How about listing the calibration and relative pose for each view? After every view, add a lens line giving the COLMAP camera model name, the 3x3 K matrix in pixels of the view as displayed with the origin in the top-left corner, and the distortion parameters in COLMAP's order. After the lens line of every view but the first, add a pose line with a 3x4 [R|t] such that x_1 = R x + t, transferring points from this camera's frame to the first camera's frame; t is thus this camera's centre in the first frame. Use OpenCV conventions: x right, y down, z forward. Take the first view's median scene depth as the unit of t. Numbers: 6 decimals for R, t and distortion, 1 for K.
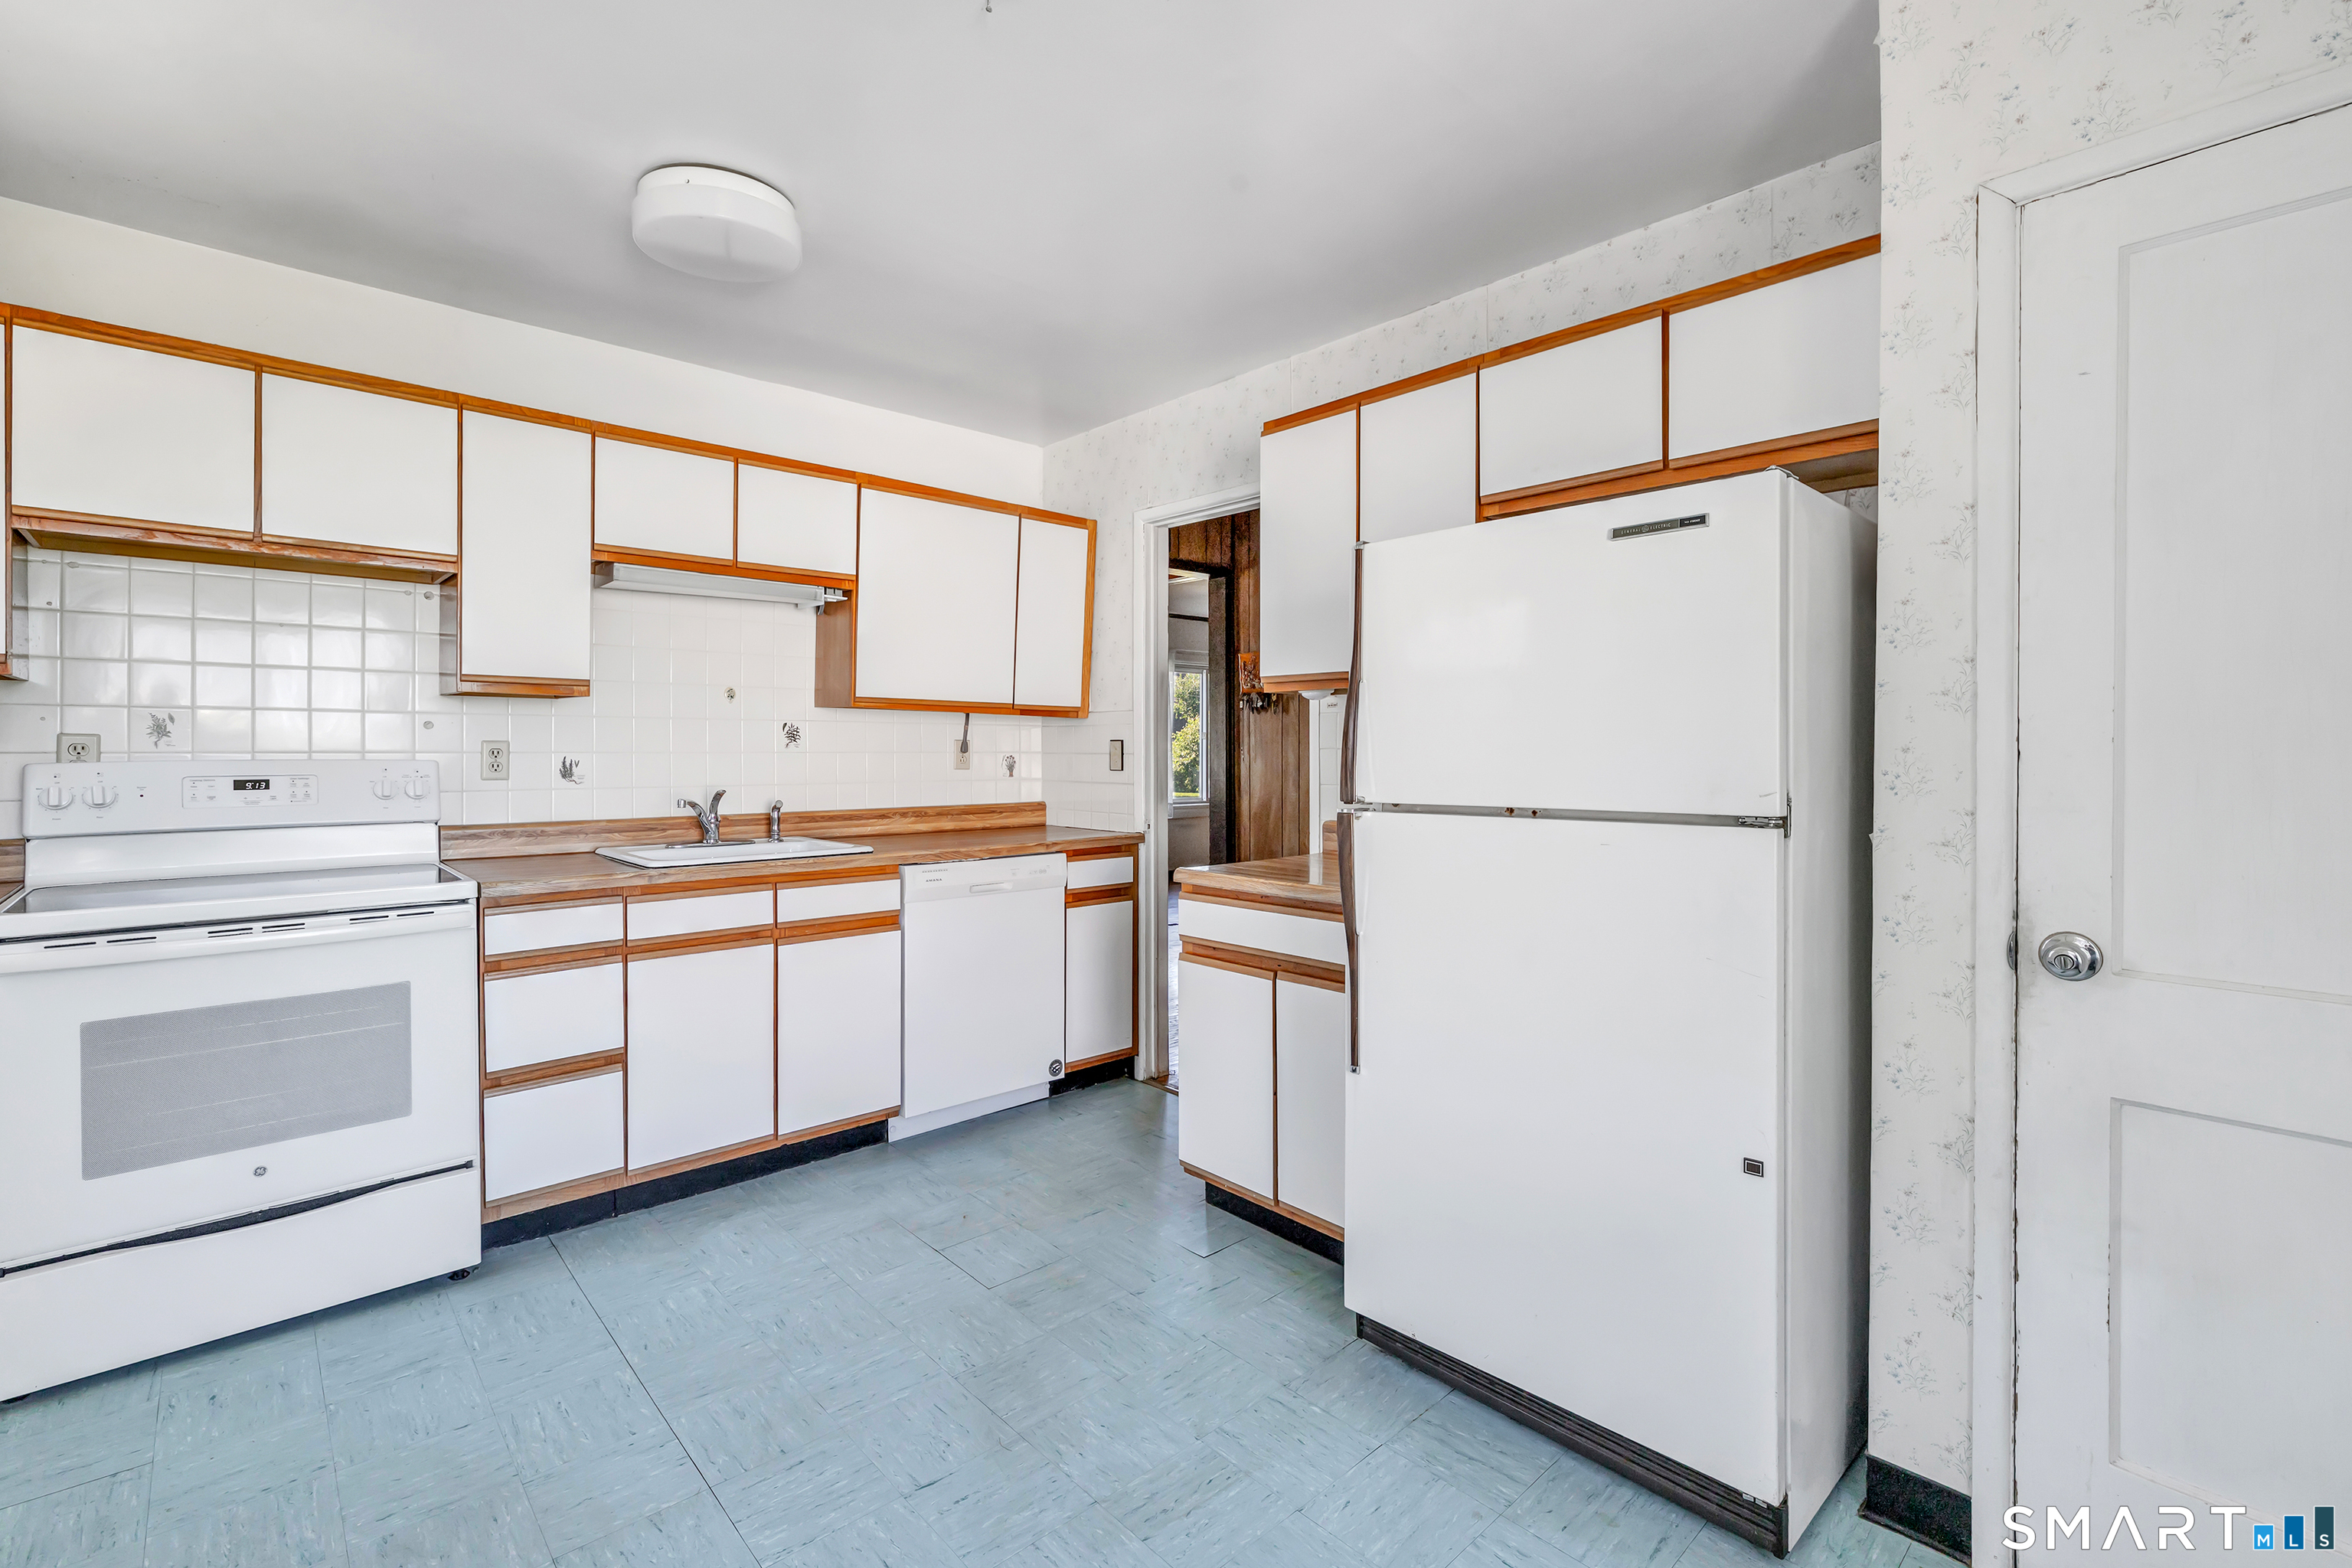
lens RADIAL K [[1023.0, 0, 1183.5], [0, 1023.0, 745.6], [0, 0, 1]] dist [-0.000506, -0.000028]
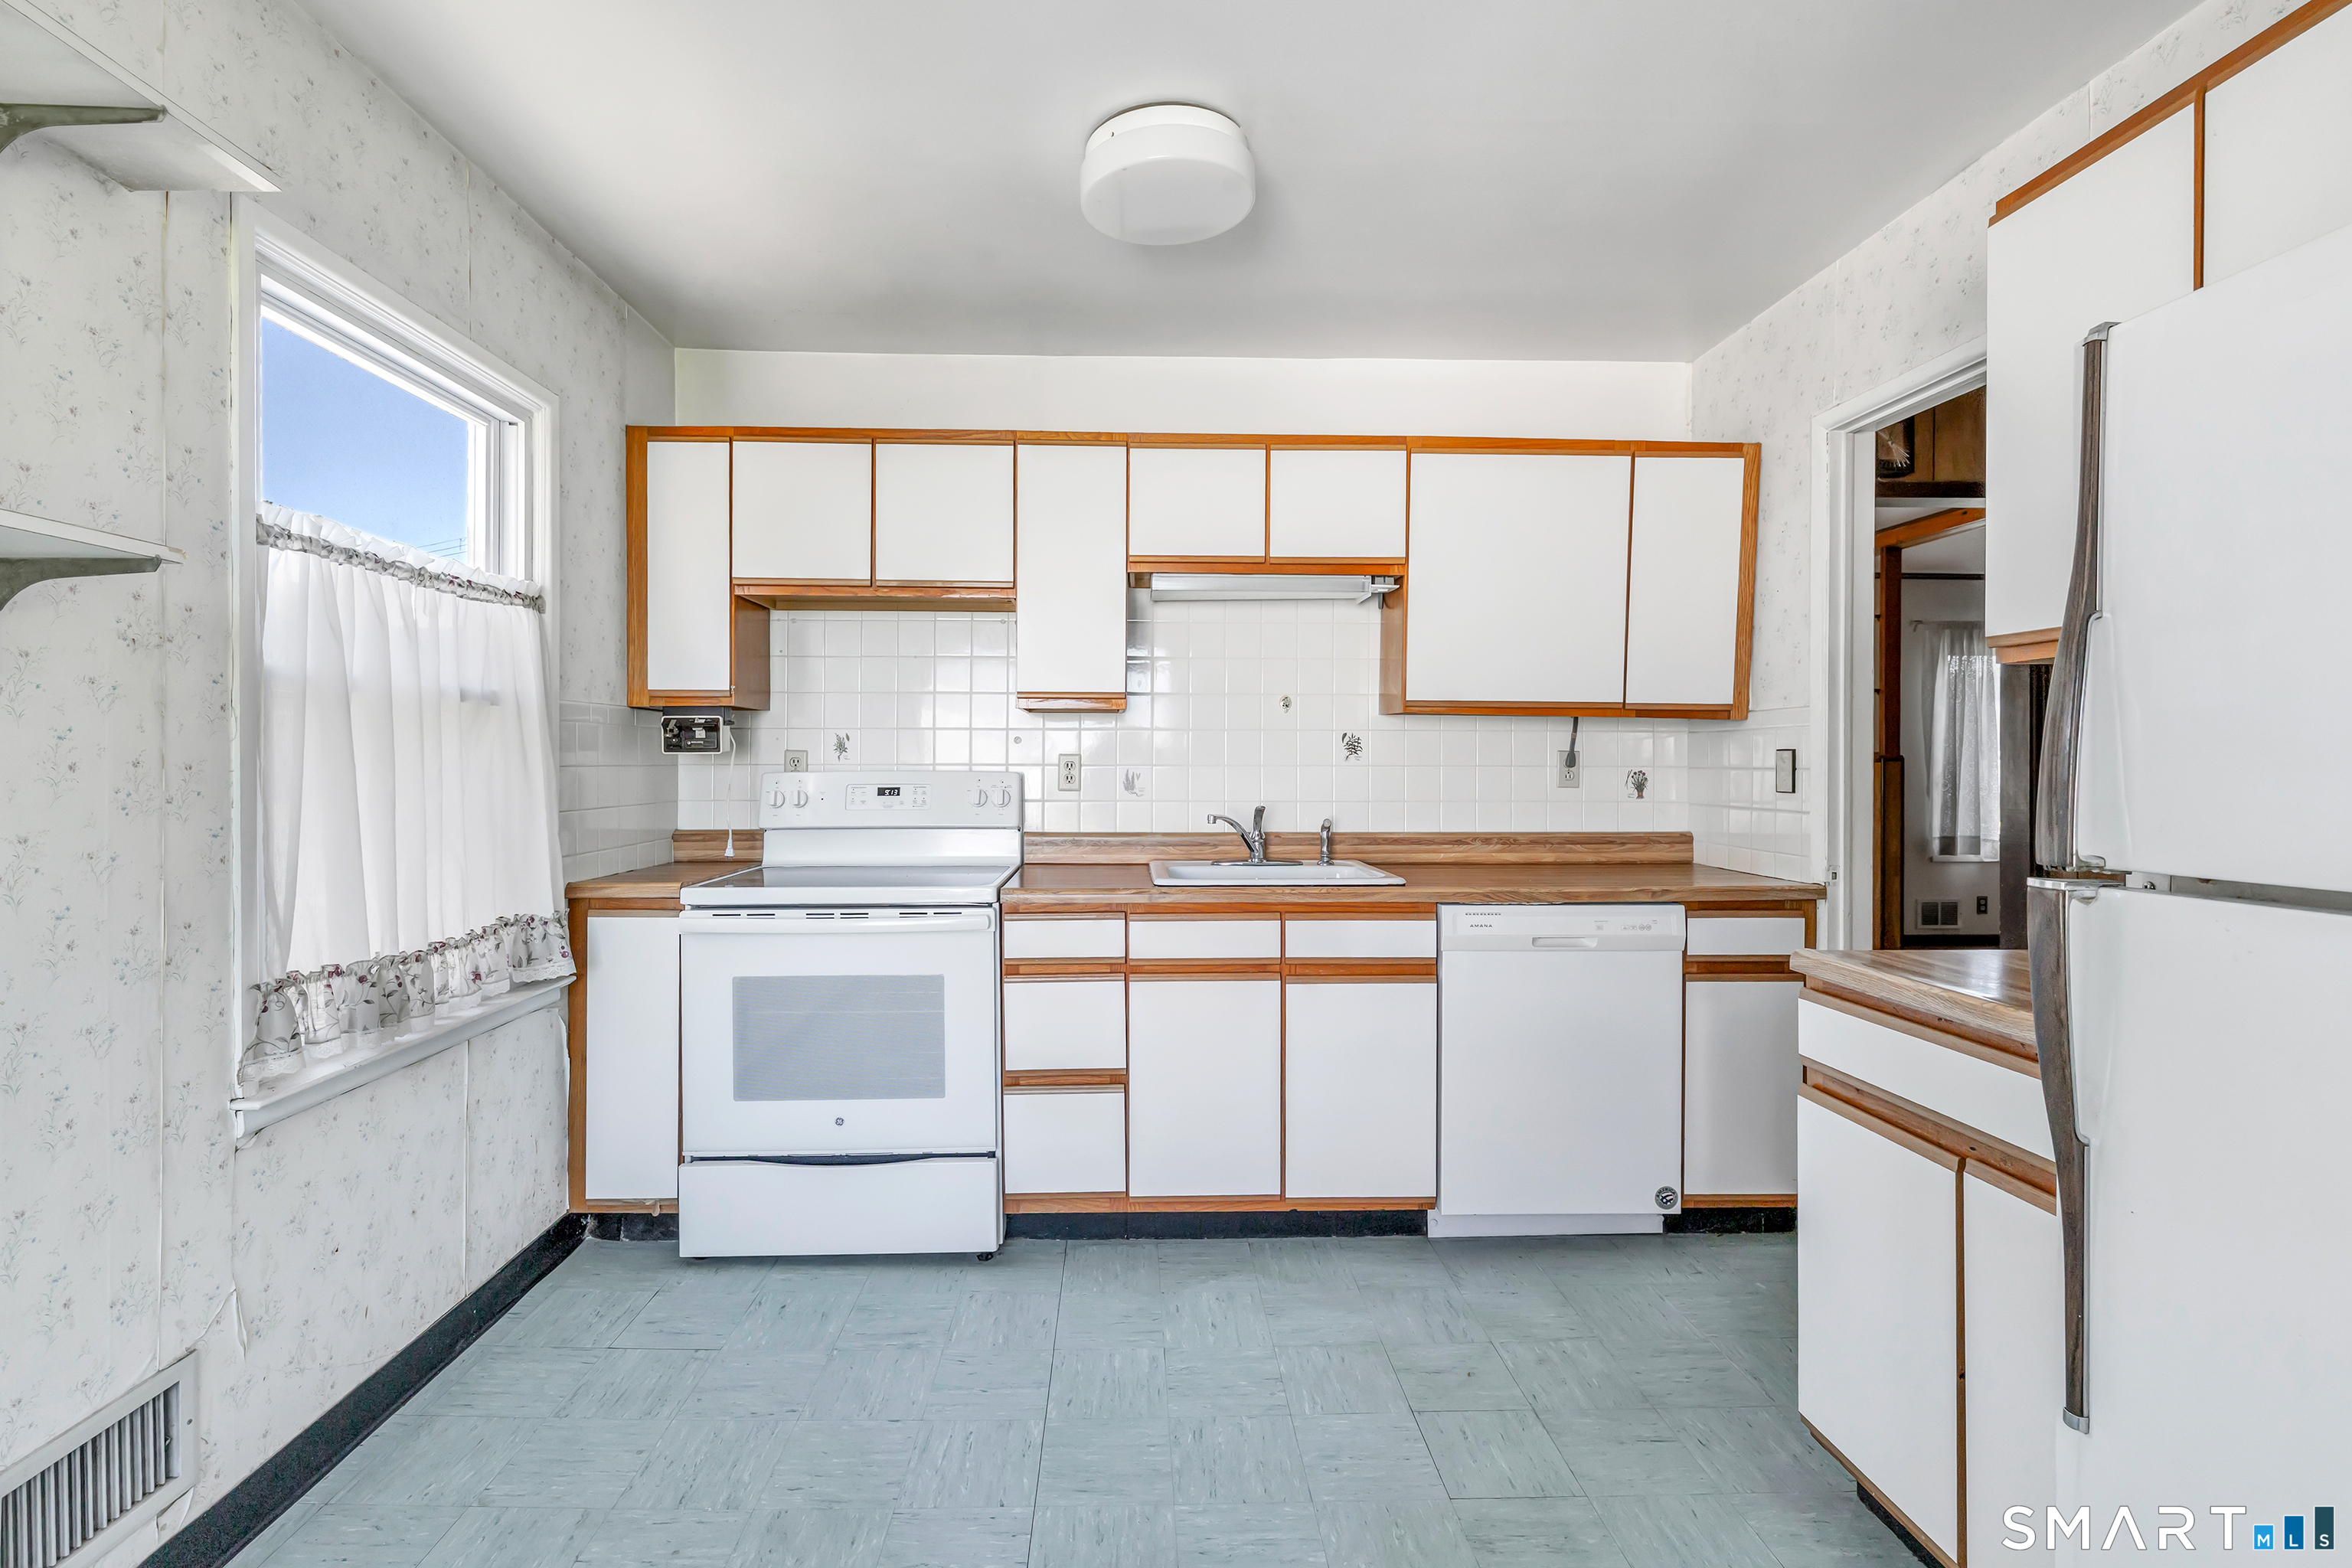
lens RADIAL K [[1048.1, 0, 1162.6], [0, 1048.1, 765.1], [0, 0, 1]] dist [0.000187, -0.000276]
pose [[0.752128, 0.000669, -0.659017, 0.118562], [0.001802, 0.999994, 0.003072, 0.003414], [0.659015, -0.003498, 0.752122, 0.242137]]
